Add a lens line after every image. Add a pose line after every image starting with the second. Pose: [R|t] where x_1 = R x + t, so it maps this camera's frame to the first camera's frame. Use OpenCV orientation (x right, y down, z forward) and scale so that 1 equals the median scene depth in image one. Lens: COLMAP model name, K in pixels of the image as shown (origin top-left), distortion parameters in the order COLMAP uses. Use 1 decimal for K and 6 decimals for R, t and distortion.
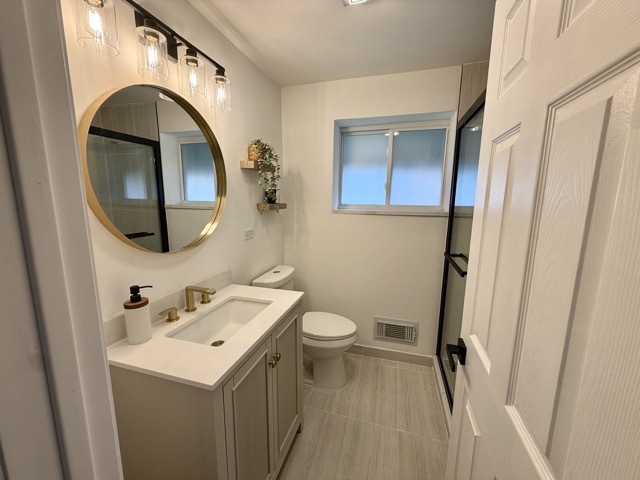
lens RADIAL K [[255.8, 0, 317.6], [0, 255.8, 239.2], [0, 0, 1]] dist [-0.001228, 0.000603]
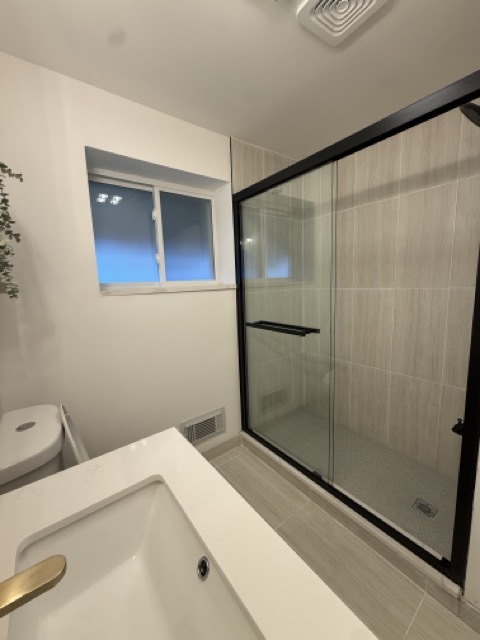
lens RADIAL K [[255.8, 0, 243.4], [0, 255.8, 318.7], [0, 0, 1]] dist [-0.001228, 0.000603]
pose [[0.579519, -0.144523, 0.802042, -0.319002], [0.181820, 0.982273, 0.045625, -0.016147], [-0.794418, 0.119387, 0.595523, 0.444892]]
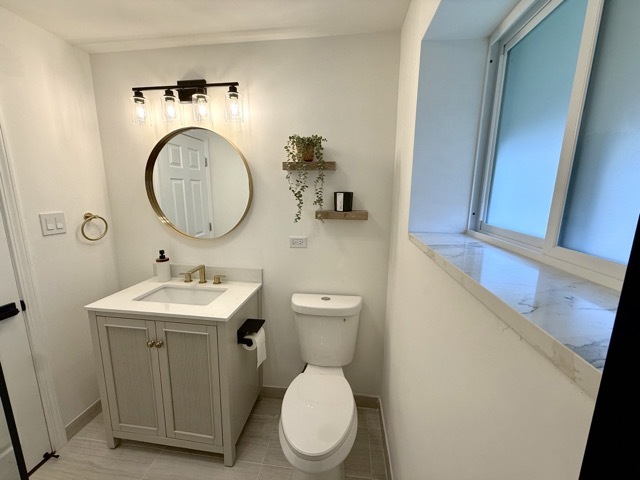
lens RADIAL K [[255.8, 0, 318.0], [0, 255.8, 239.3], [0, 0, 1]] dist [-0.001228, 0.000603]
pose [[0.164138, 0.167987, -0.972028, 0.650623], [-0.167666, 0.975805, 0.140328, -0.177007], [0.972084, 0.139943, 0.188332, 0.936065]]
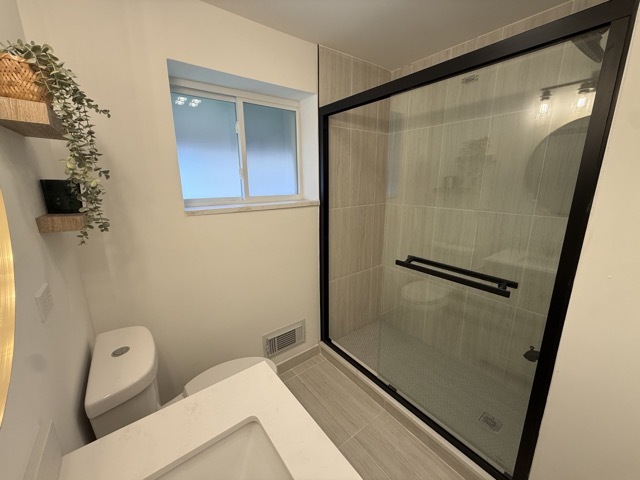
lens RADIAL K [[255.8, 0, 321.3], [0, 255.8, 238.8], [0, 0, 1]] dist [-0.001228, 0.000603]
pose [[0.579440, -0.199161, 0.790306, -0.324787], [0.154050, 0.978968, 0.133758, -0.102429], [-0.800323, 0.044242, 0.597934, 0.455263]]
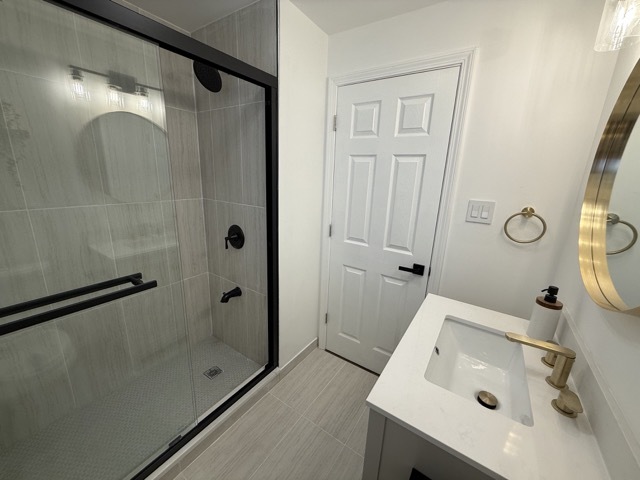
lens RADIAL K [[255.8, 0, 322.4], [0, 255.8, 235.7], [0, 0, 1]] dist [-0.001228, 0.000603]
pose [[-0.955793, -0.113160, 0.271392, -0.064923], [0.004293, 0.917512, 0.397685, -0.219401], [-0.294008, 0.381270, -0.876466, 1.128909]]
